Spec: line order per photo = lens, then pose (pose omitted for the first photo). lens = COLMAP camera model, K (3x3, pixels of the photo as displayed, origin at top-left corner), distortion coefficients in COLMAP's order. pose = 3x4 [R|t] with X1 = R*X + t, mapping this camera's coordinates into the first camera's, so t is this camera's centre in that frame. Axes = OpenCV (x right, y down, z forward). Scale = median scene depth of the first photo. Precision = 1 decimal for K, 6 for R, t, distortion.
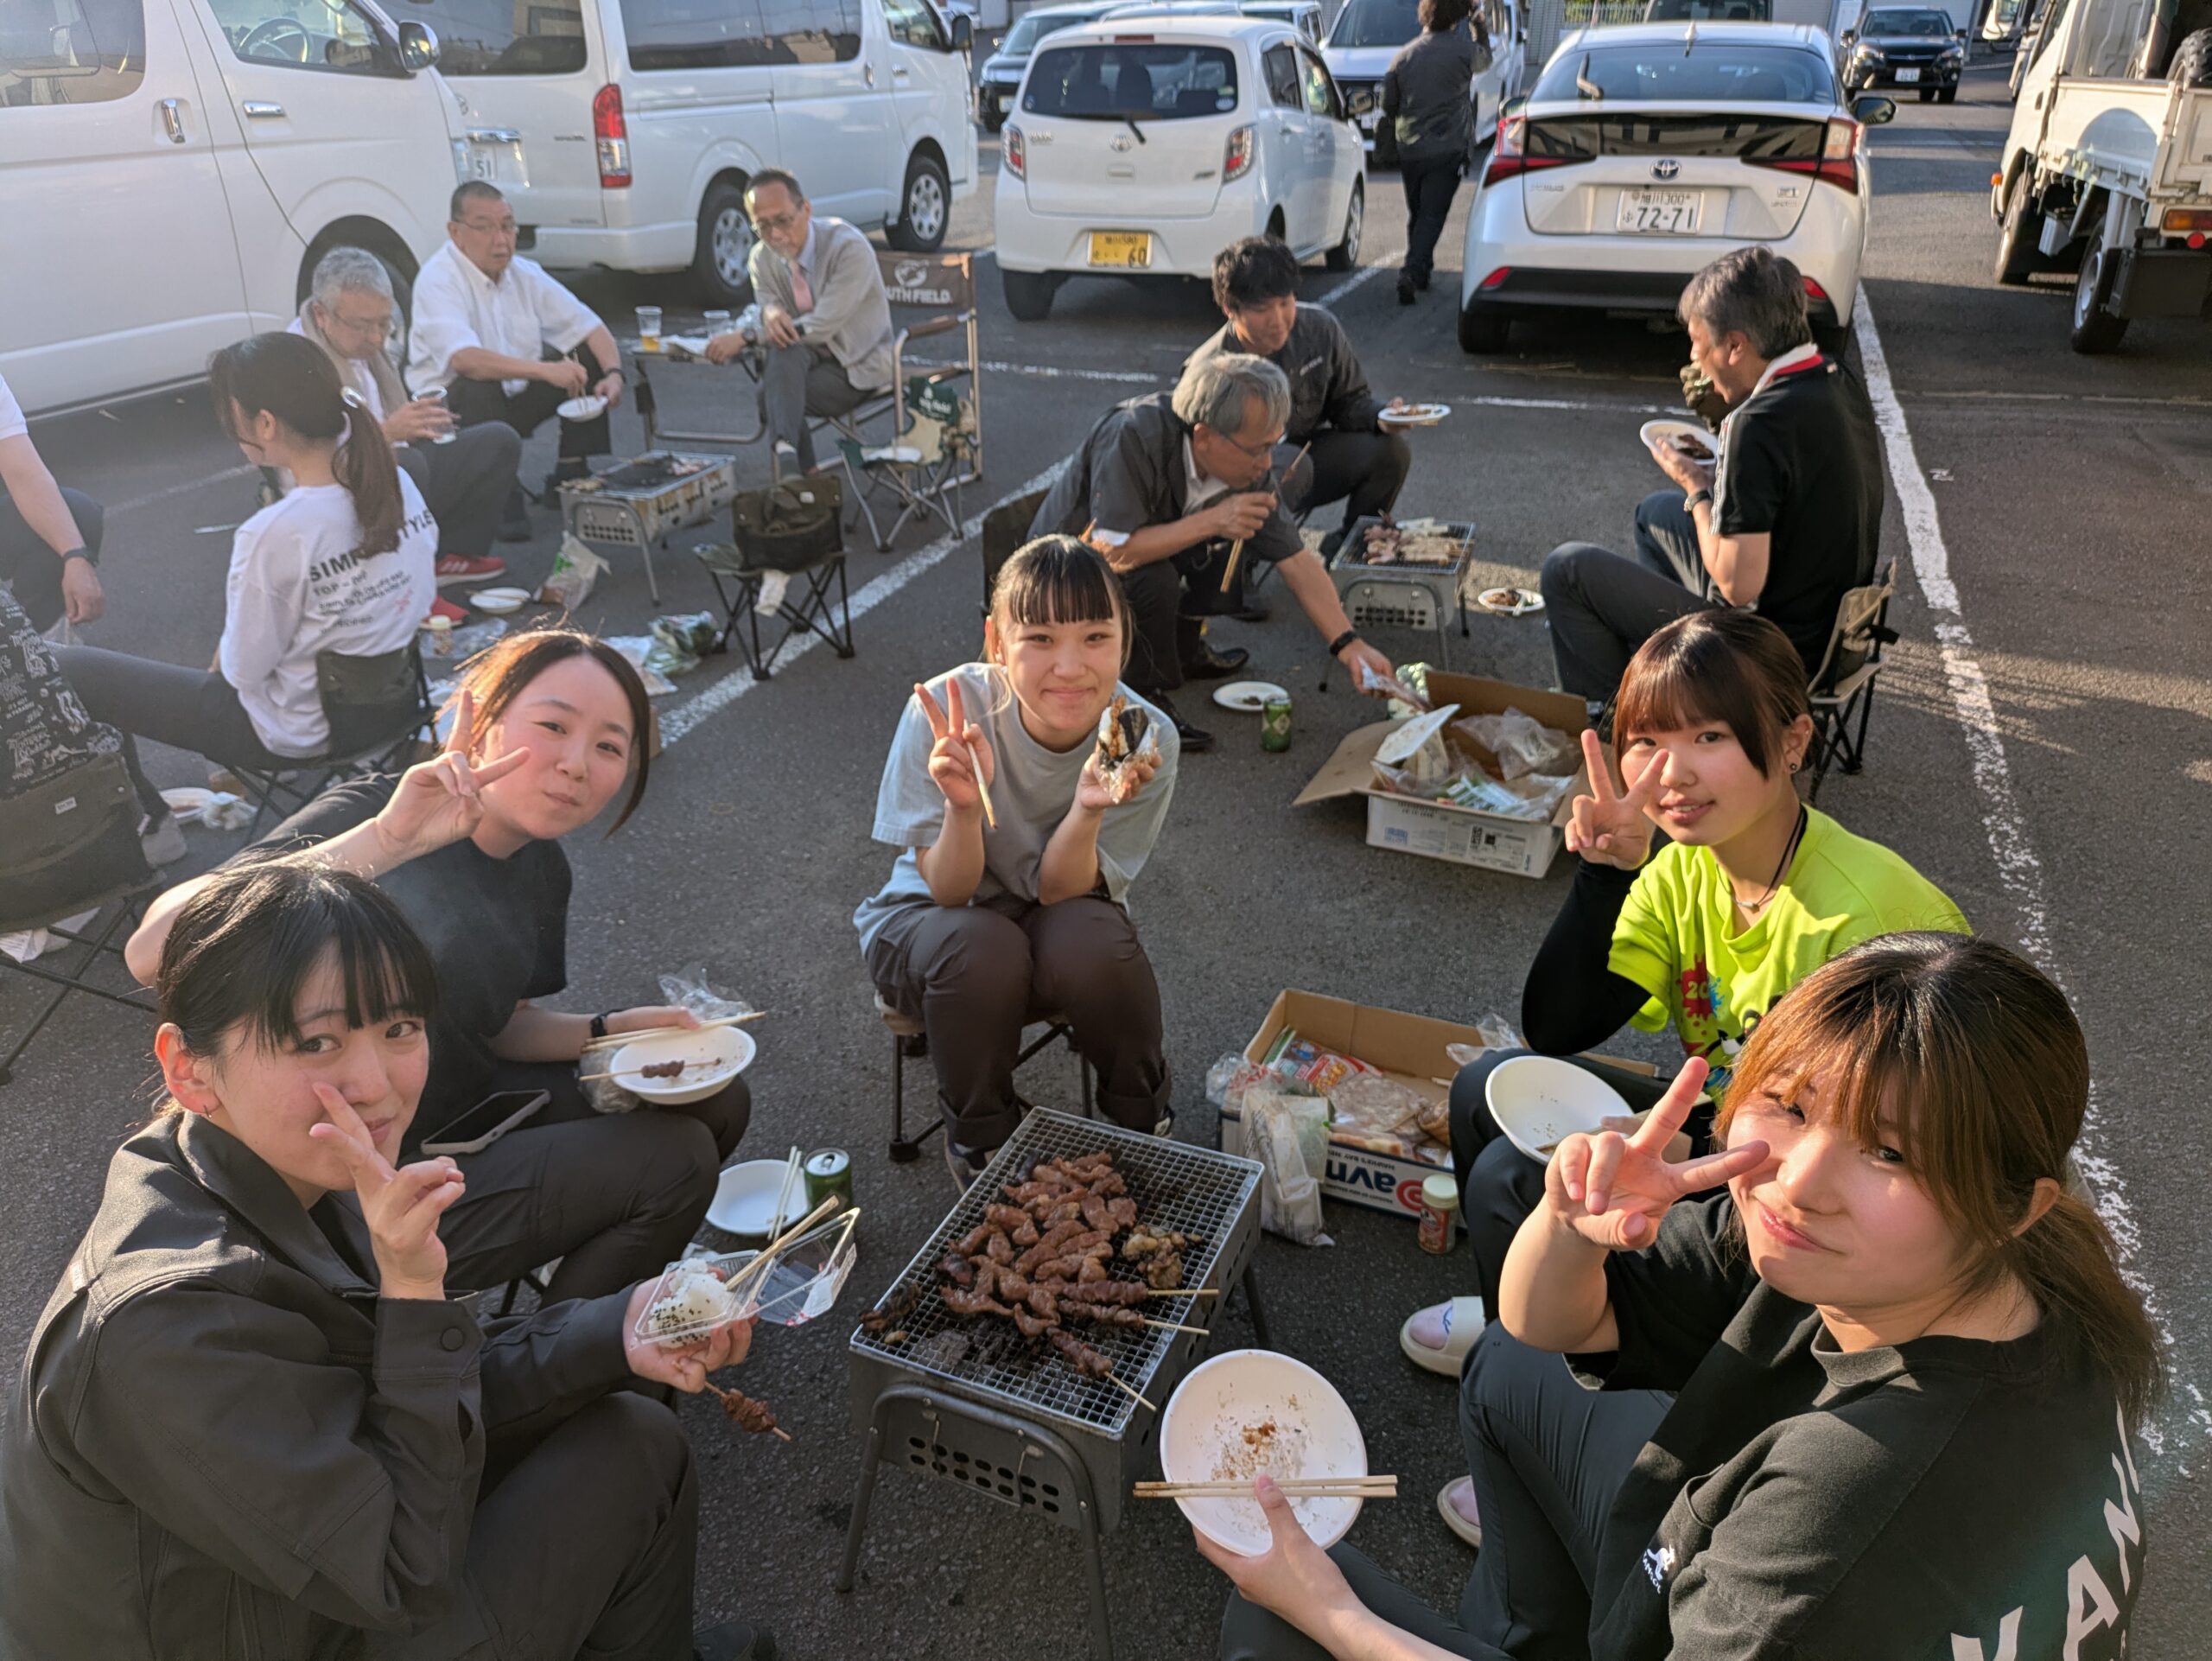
lens RADIAL K [[1685.4, 0, 1080.7], [0, 1685.4, 840.1], [0, 0, 1]] dist [0.054085, -0.052247]
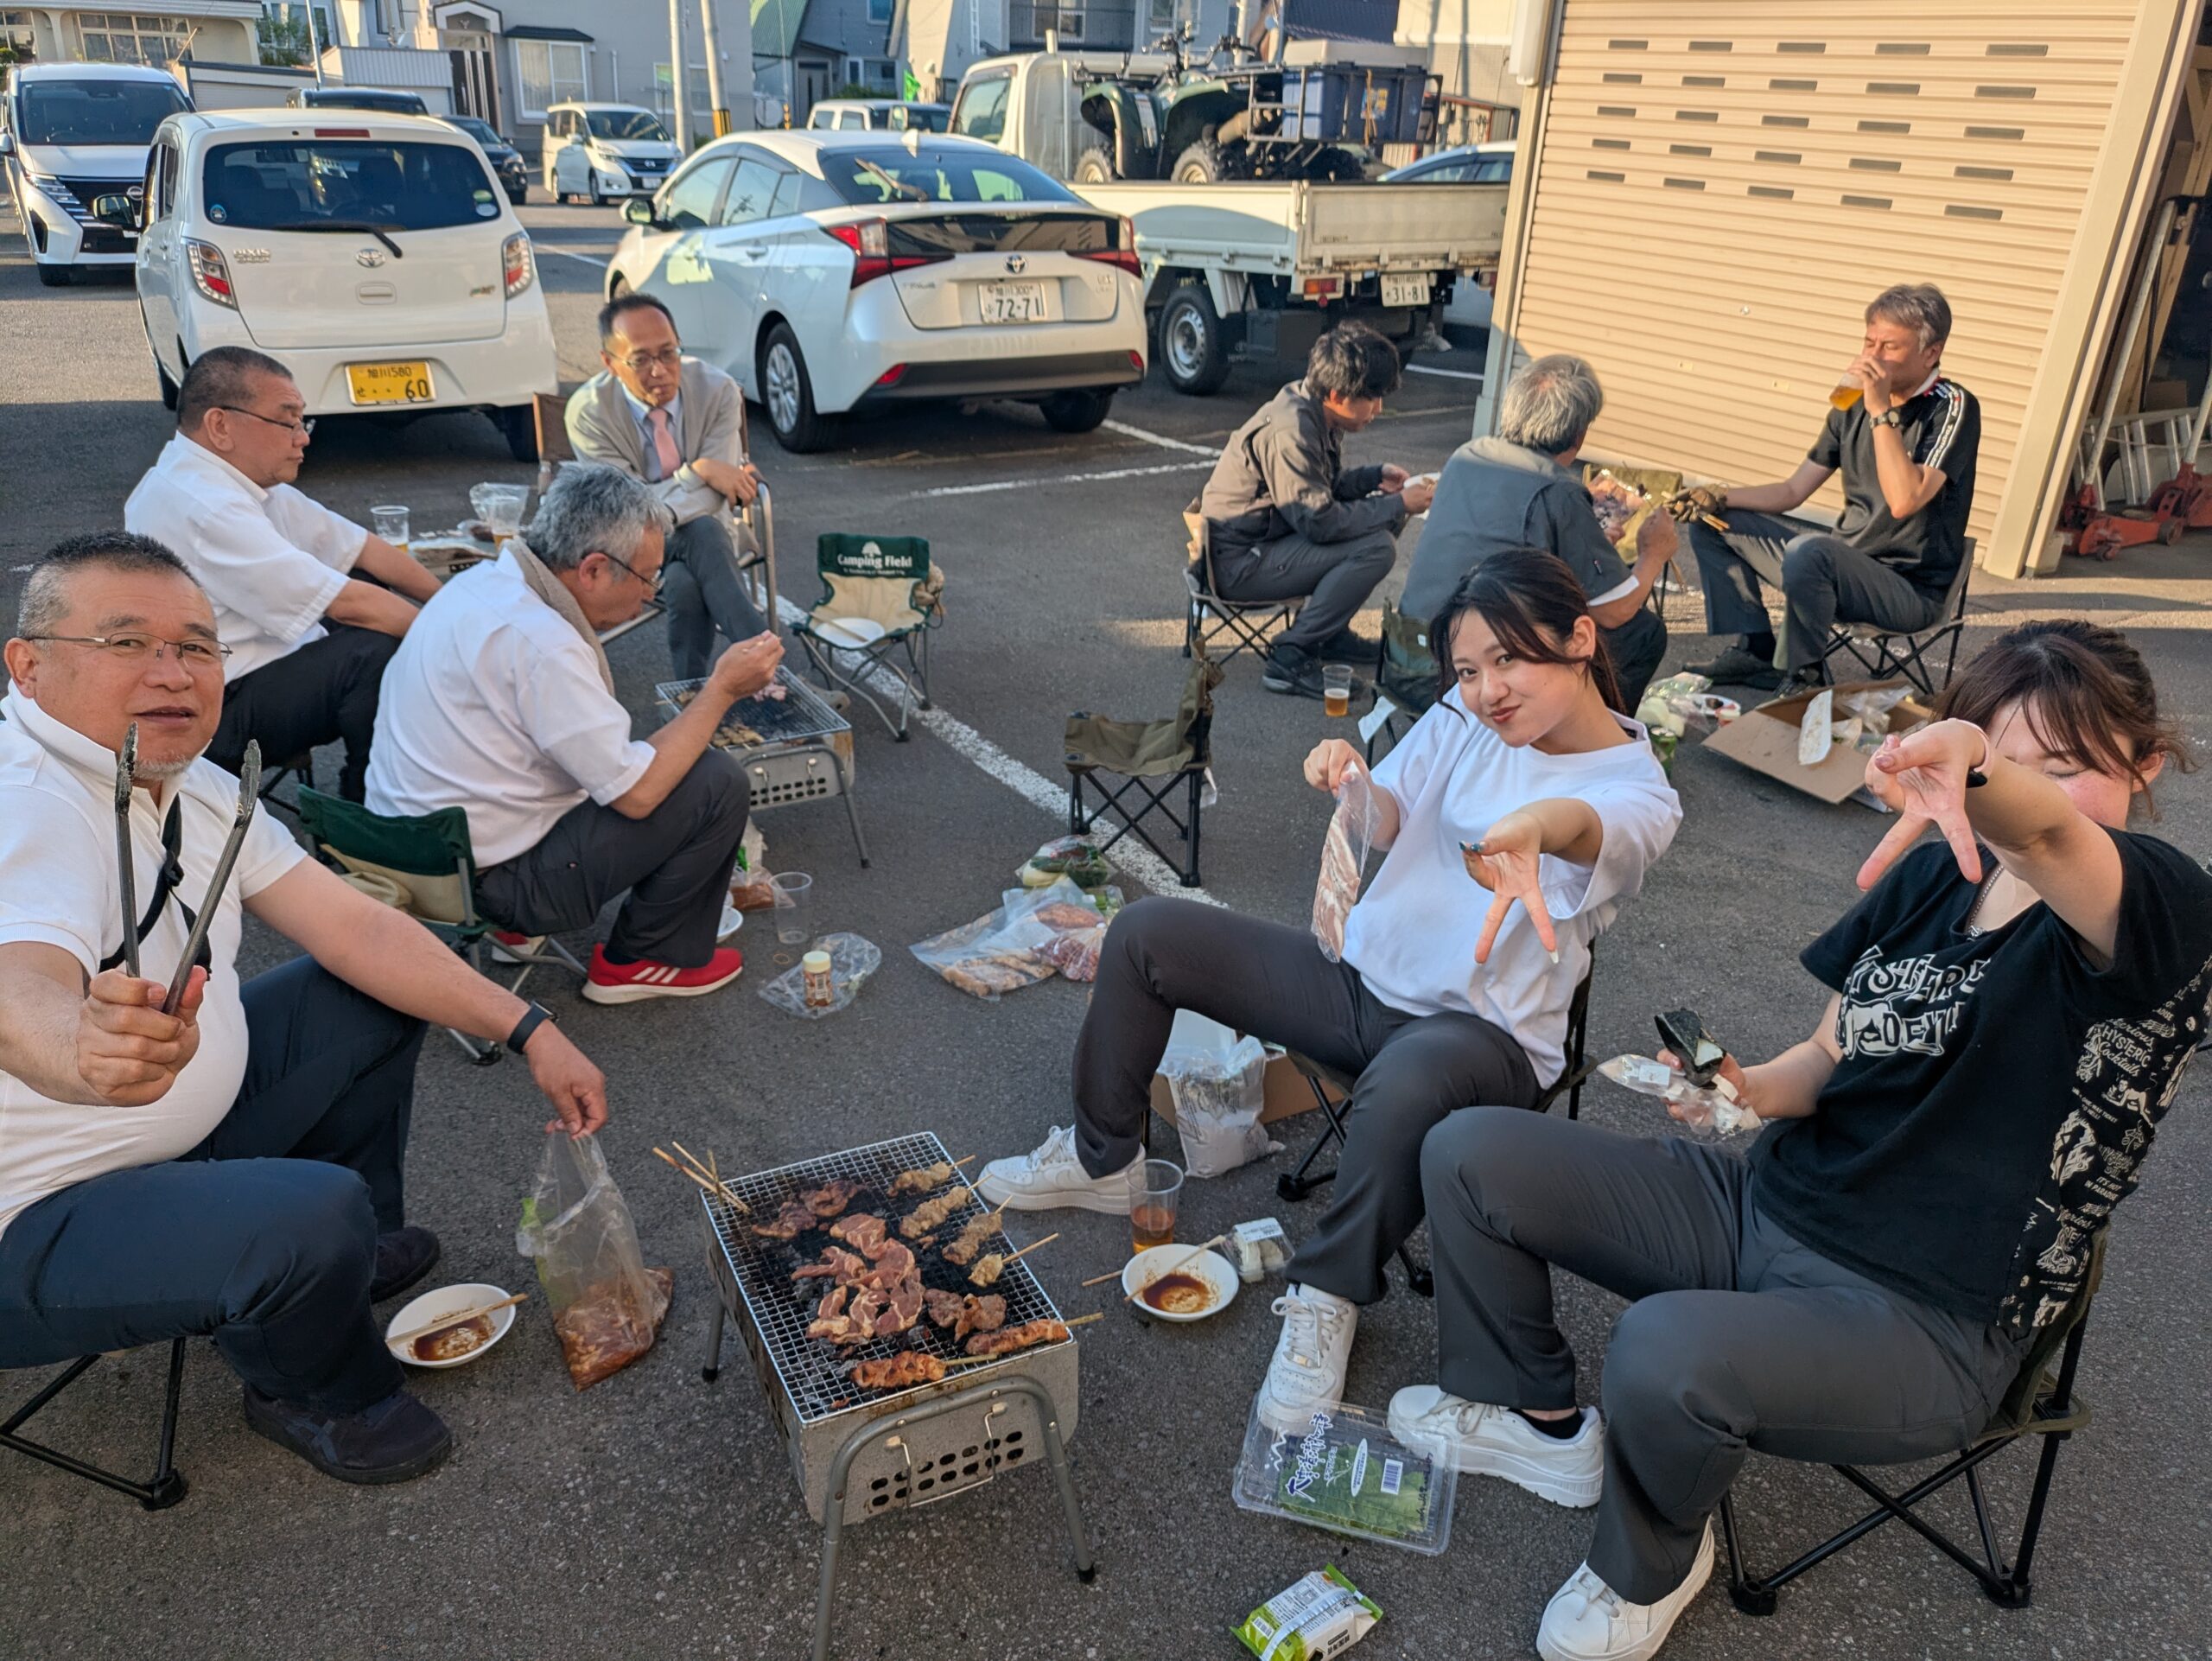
lens RADIAL K [[1685.4, 0, 1080.7], [0, 1685.4, 840.1], [0, 0, 1]] dist [0.054085, -0.052247]
pose [[0.646976, -0.281611, 0.708602, -0.488465], [0.317662, 0.944362, 0.085271, -0.123717], [-0.693191, 0.169927, 0.700437, 0.272185]]
